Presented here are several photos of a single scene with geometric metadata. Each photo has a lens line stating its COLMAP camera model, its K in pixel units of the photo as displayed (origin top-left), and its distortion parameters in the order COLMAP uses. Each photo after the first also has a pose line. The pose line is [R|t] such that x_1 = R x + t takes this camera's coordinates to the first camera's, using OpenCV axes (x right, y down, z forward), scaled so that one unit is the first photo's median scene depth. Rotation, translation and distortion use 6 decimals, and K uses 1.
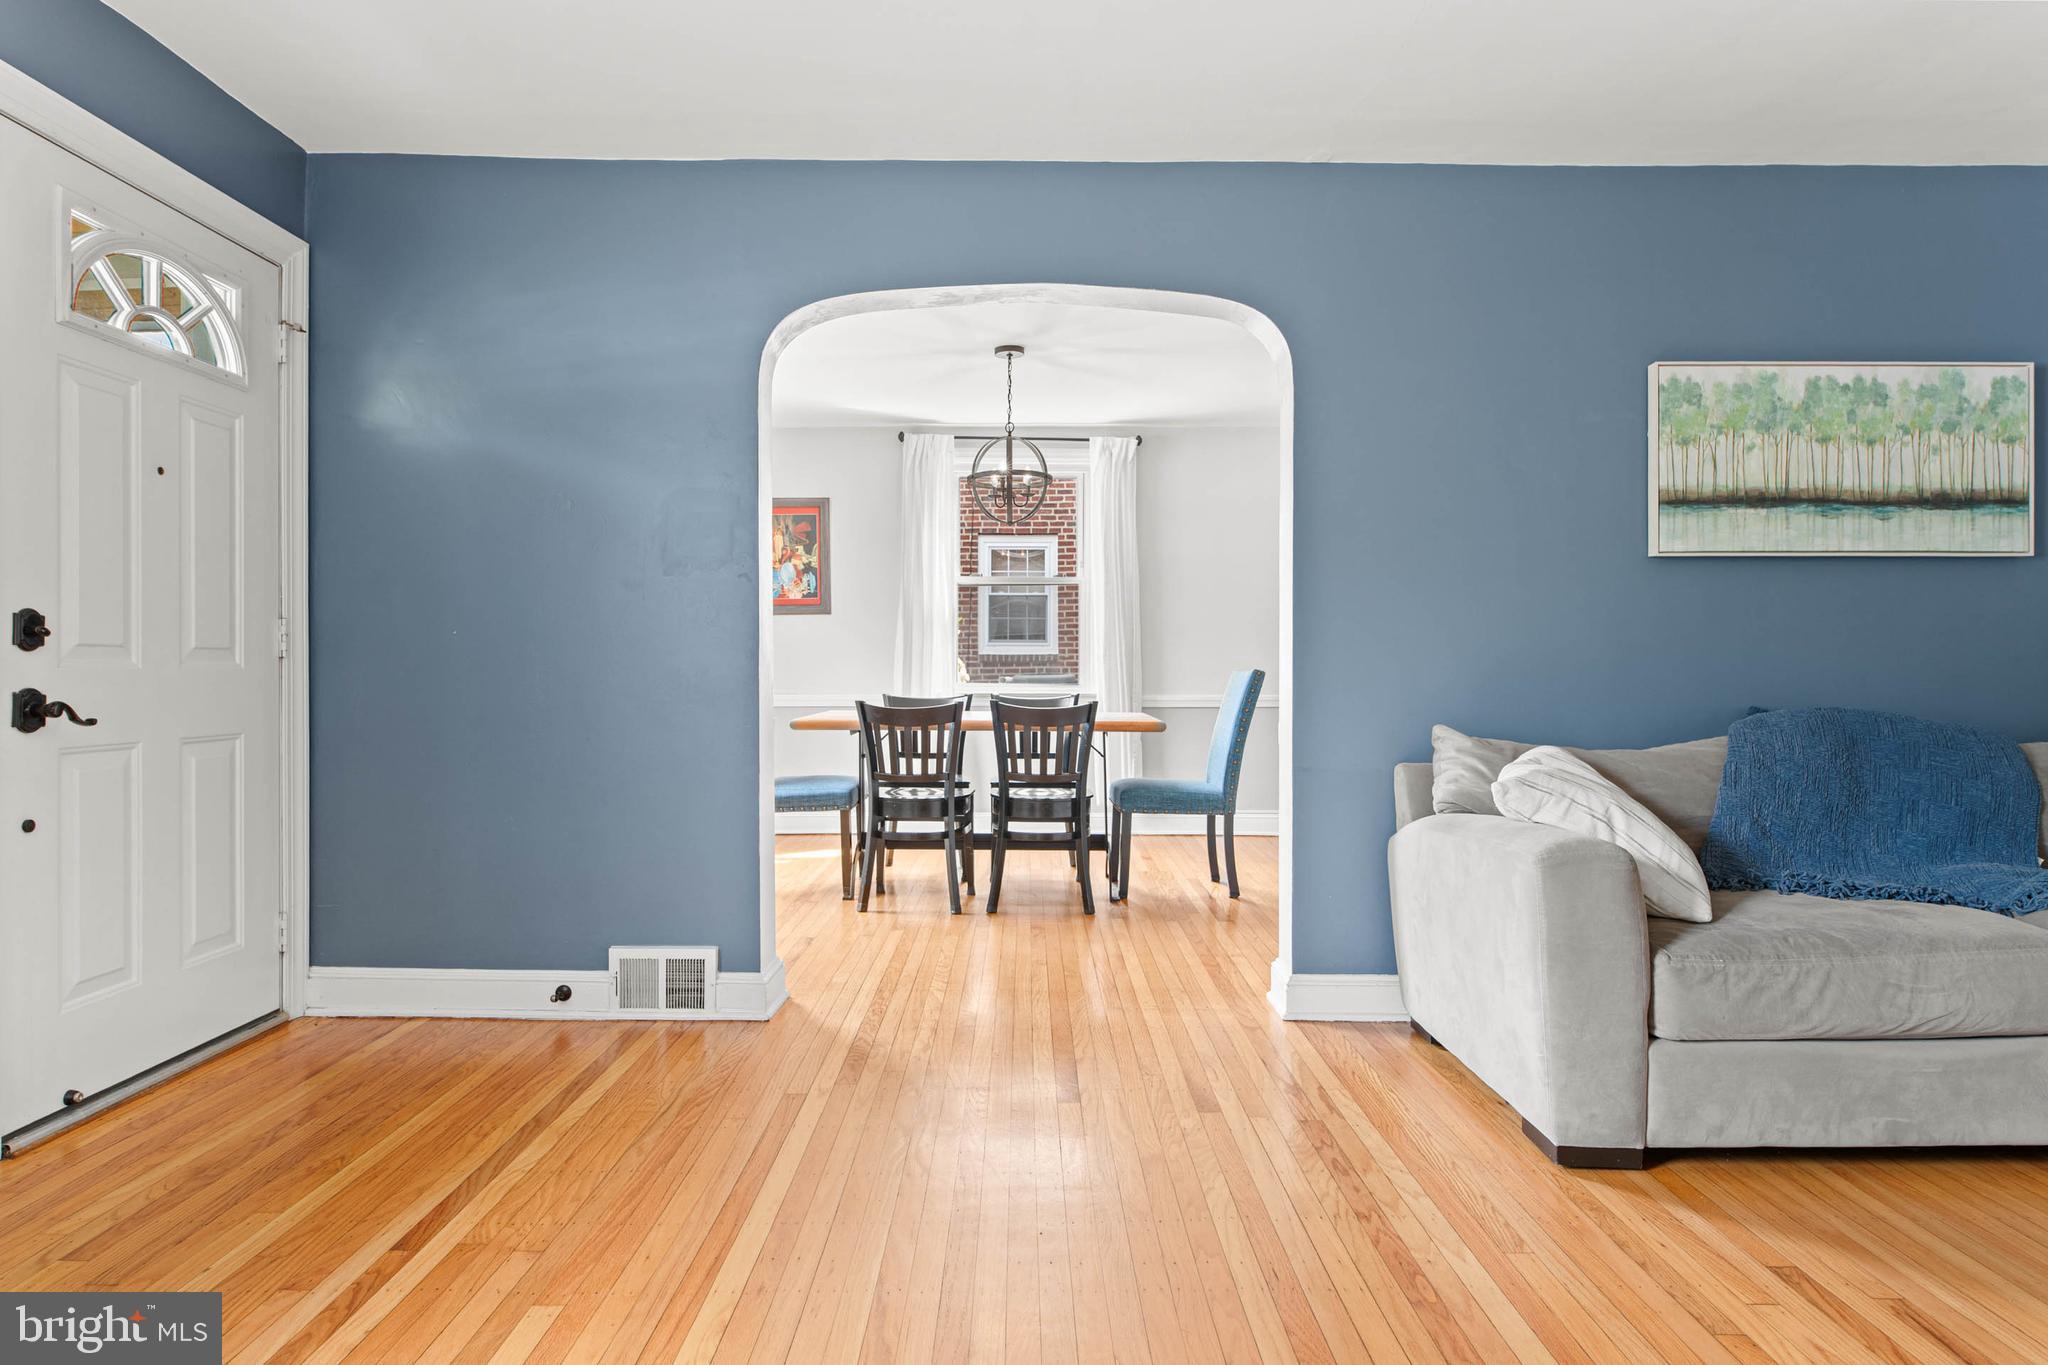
lens RADIAL K [[1177.0, 0, 1023.5], [0, 1177.0, 678.0], [0, 0, 1]] dist [-0.006352, 0.005492]
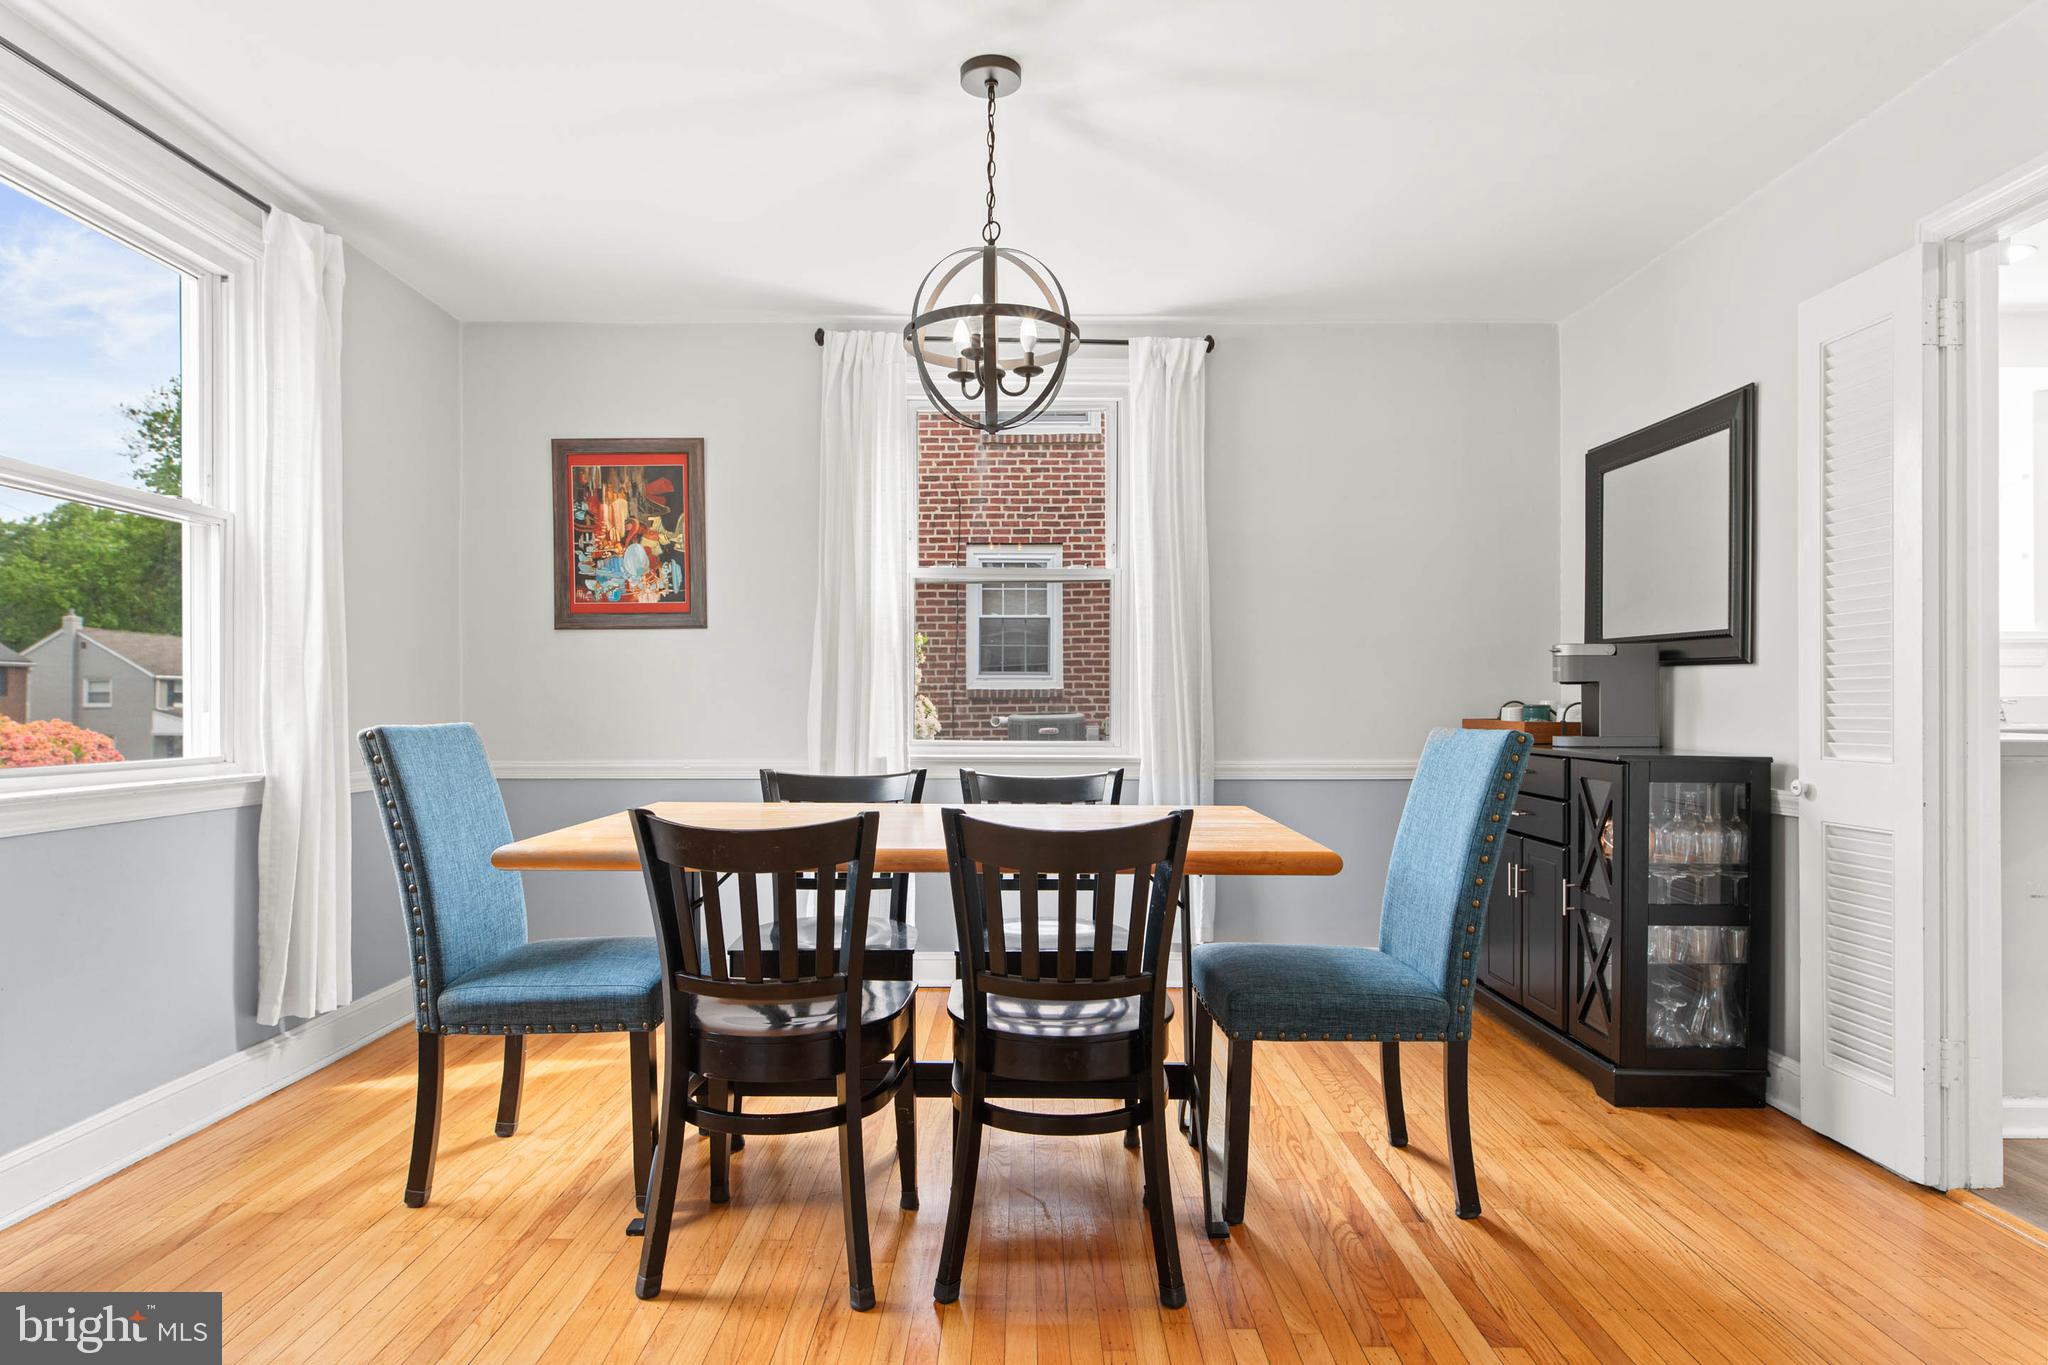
lens RADIAL K [[1177.0, 0, 1029.7], [0, 1177.0, 696.8], [0, 0, 1]] dist [-0.006352, 0.005492]
pose [[0.999975, -0.001076, 0.006959, 0.000374], [0.001159, 0.999928, -0.011913, -0.011052], [-0.006946, 0.011921, 0.999905, 0.387524]]
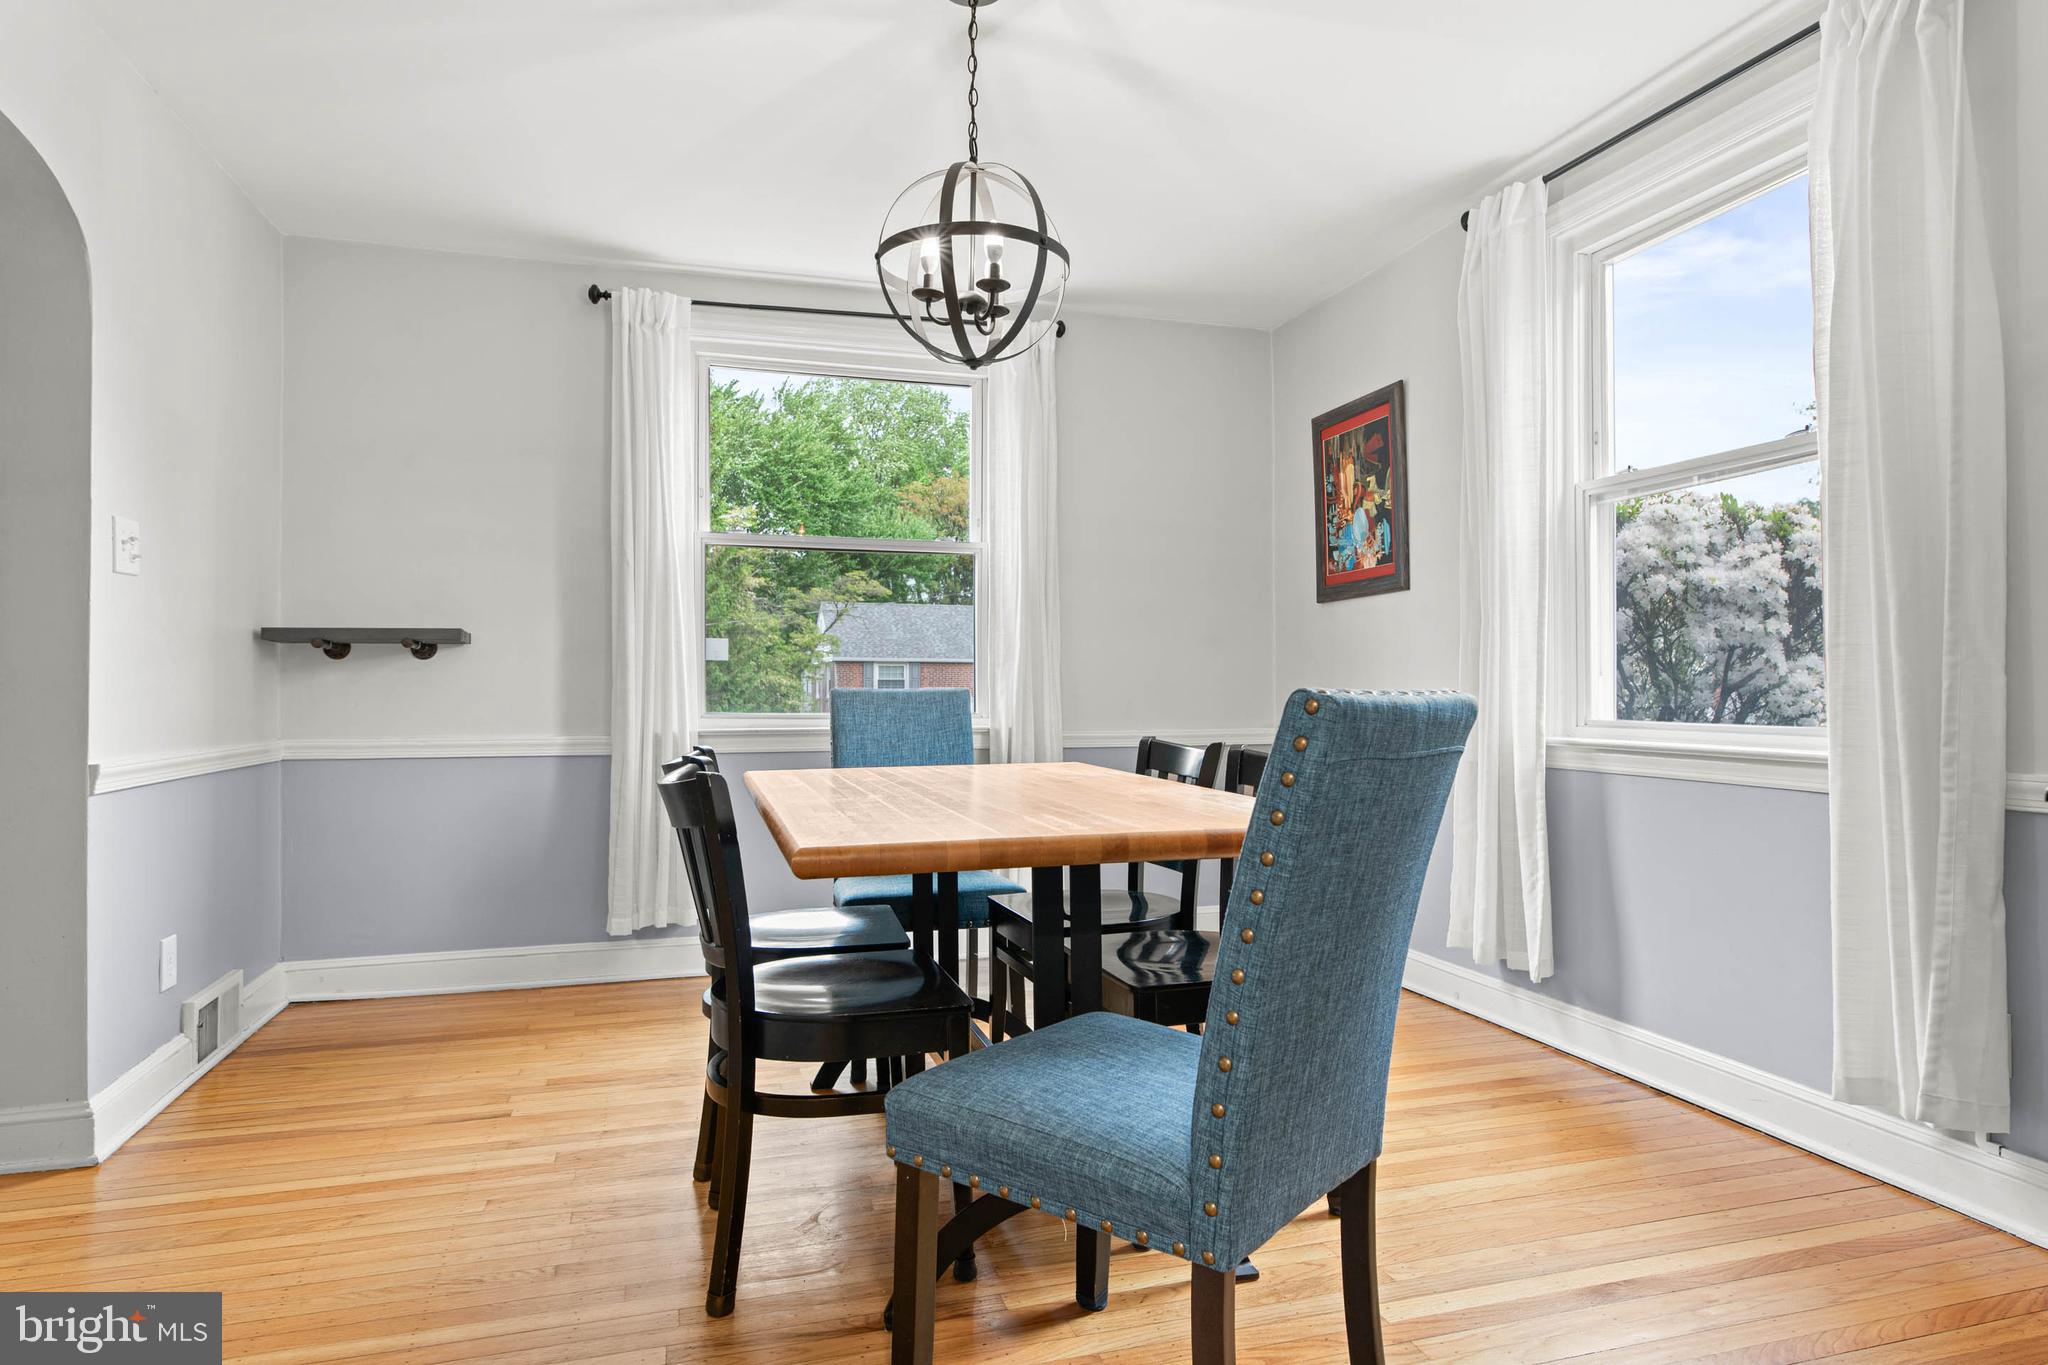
lens RADIAL K [[1177.0, 0, 1025.3], [0, 1177.0, 682.2], [0, 0, 1]] dist [-0.006352, 0.005492]
pose [[0.287781, -0.009619, -0.957648, 0.315015], [-0.004888, 0.999922, -0.011512, -0.003287], [0.957684, 0.007994, 0.287711, 0.670851]]
